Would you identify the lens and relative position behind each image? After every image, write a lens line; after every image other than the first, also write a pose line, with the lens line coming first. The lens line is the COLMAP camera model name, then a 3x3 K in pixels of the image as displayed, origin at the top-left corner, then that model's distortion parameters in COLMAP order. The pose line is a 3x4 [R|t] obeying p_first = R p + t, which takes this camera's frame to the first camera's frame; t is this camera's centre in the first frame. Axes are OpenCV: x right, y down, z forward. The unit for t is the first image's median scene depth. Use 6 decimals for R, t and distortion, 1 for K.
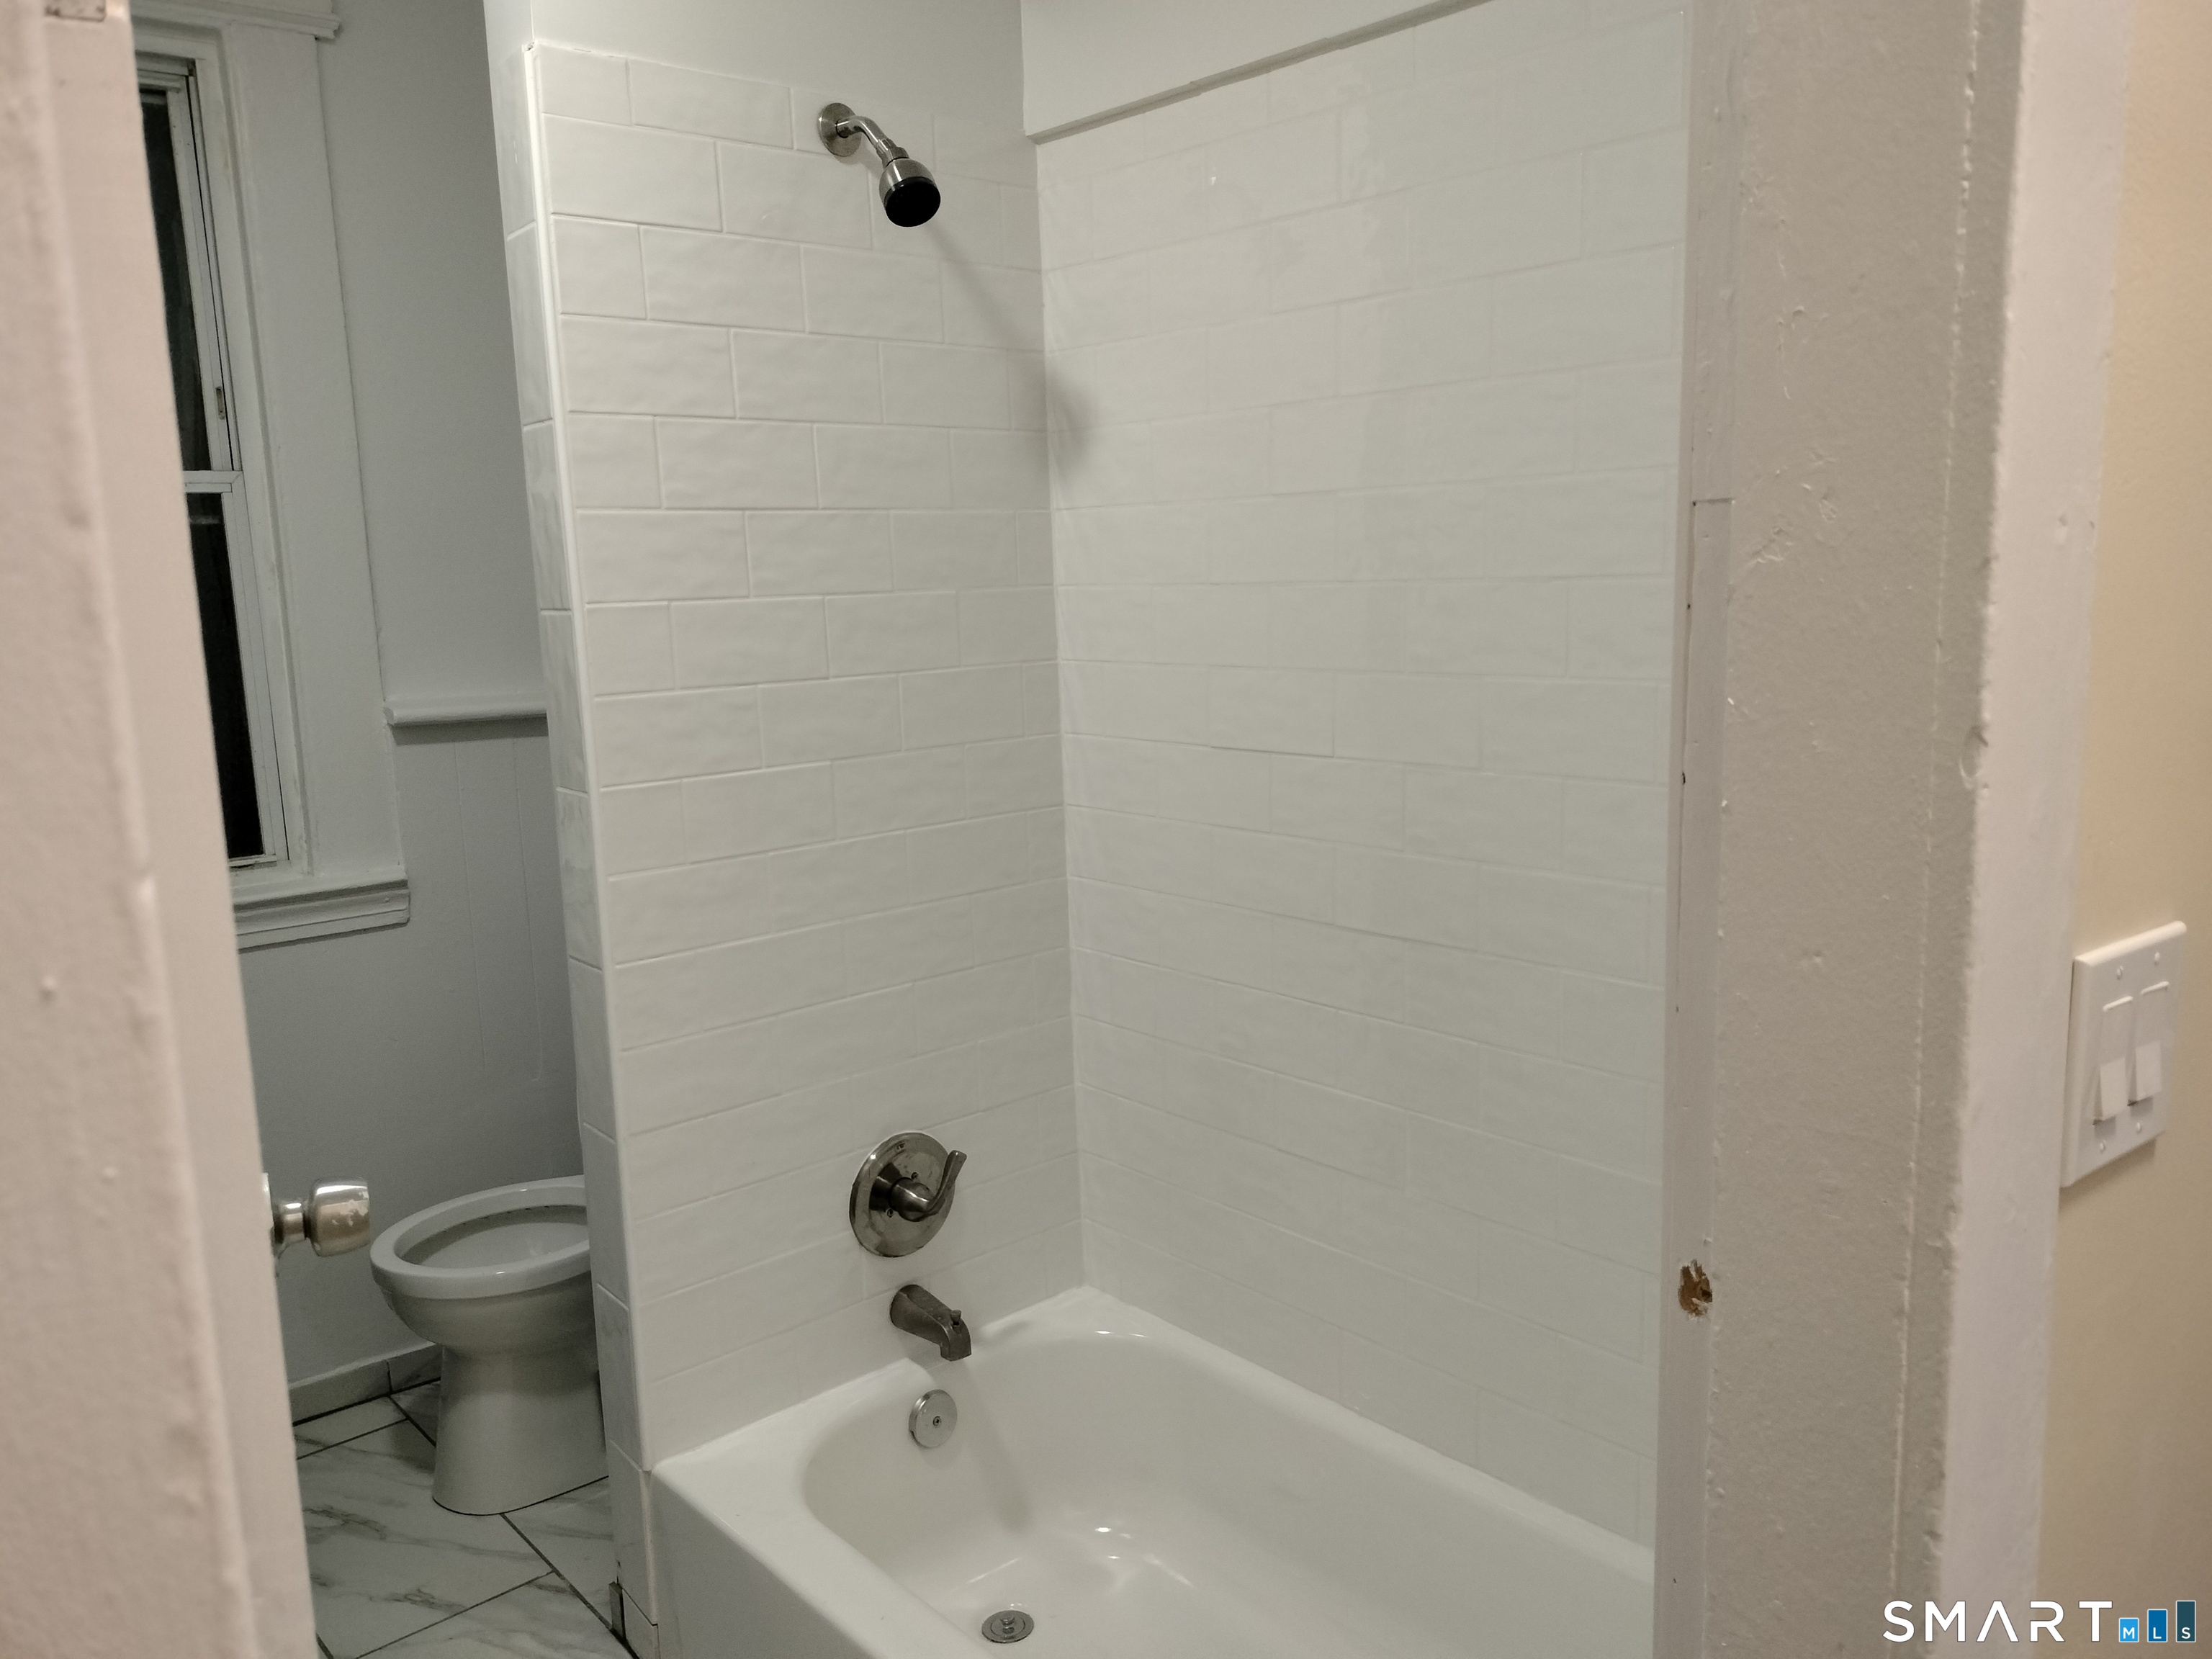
lens RADIAL K [[1656.2, 0, 1109.1], [0, 1656.2, 827.2], [0, 0, 1]] dist [0.030436, -0.029690]
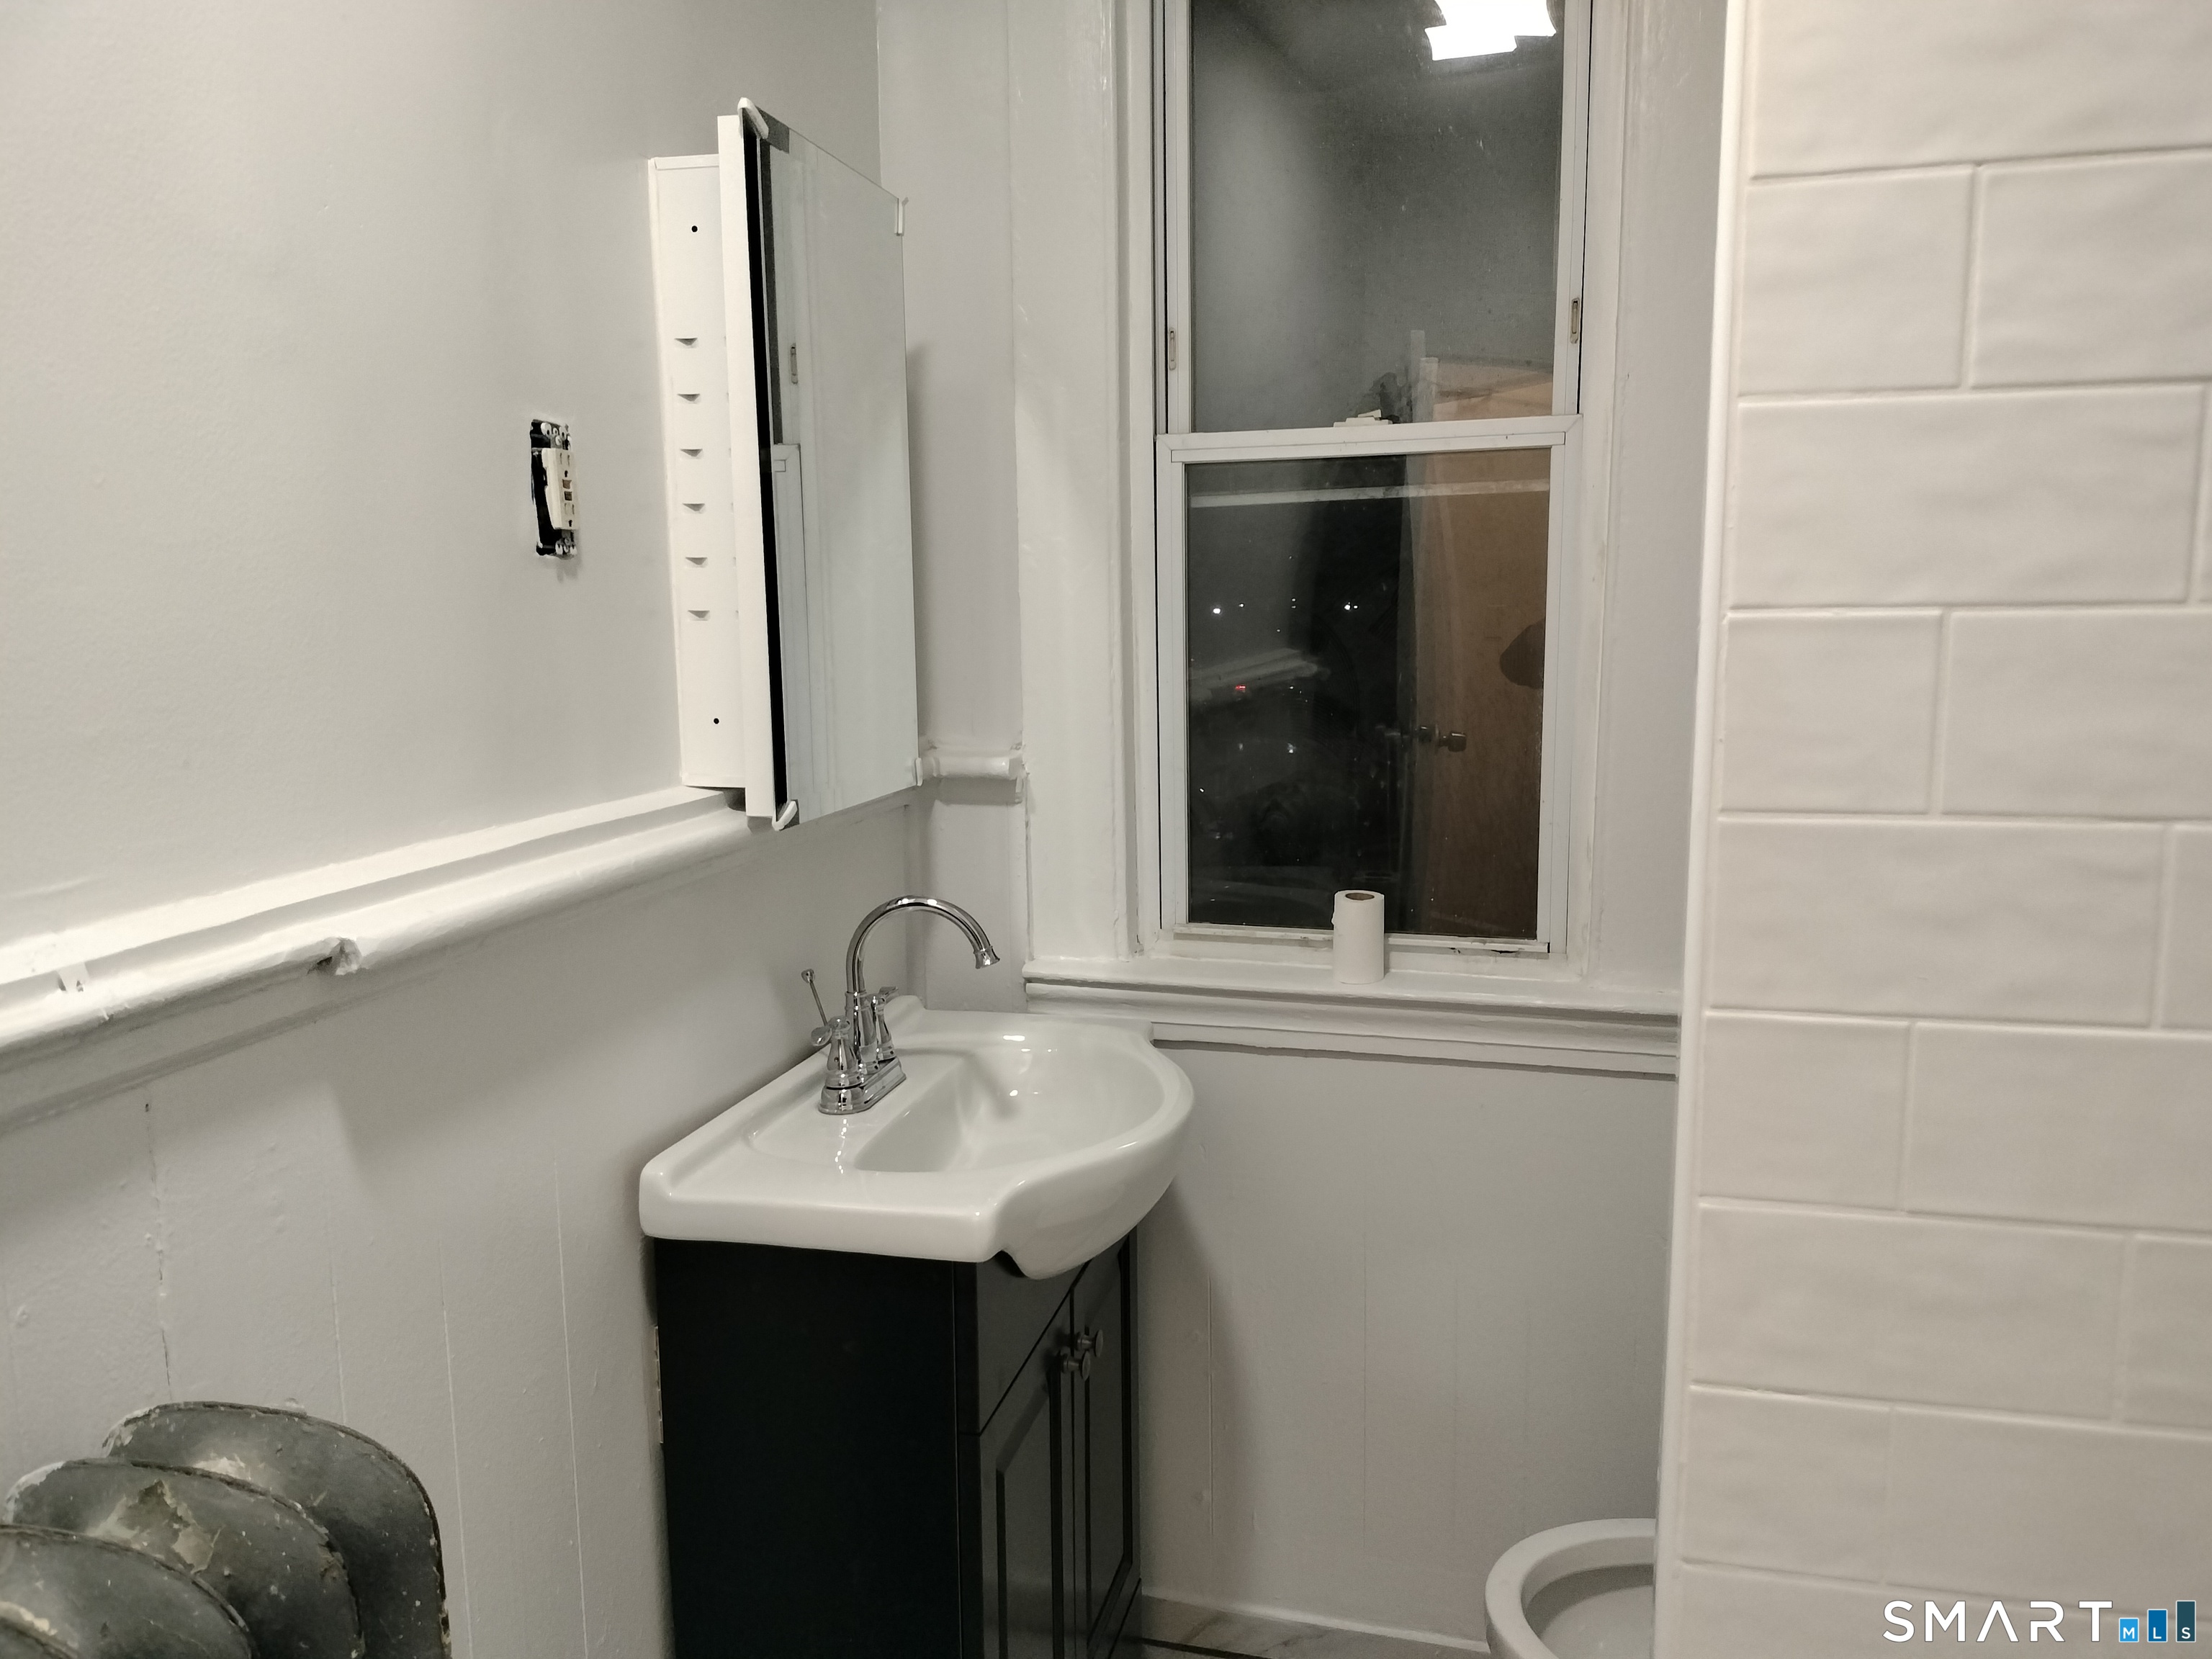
lens RADIAL K [[1656.2, 0, 1117.9], [0, 1656.2, 851.1], [0, 0, 1]] dist [0.030436, -0.029690]
pose [[0.559685, 0.147210, -0.815525, -0.026662], [-0.134710, 0.987168, 0.085743, -0.082713], [0.817683, 0.061870, 0.572334, 0.585981]]
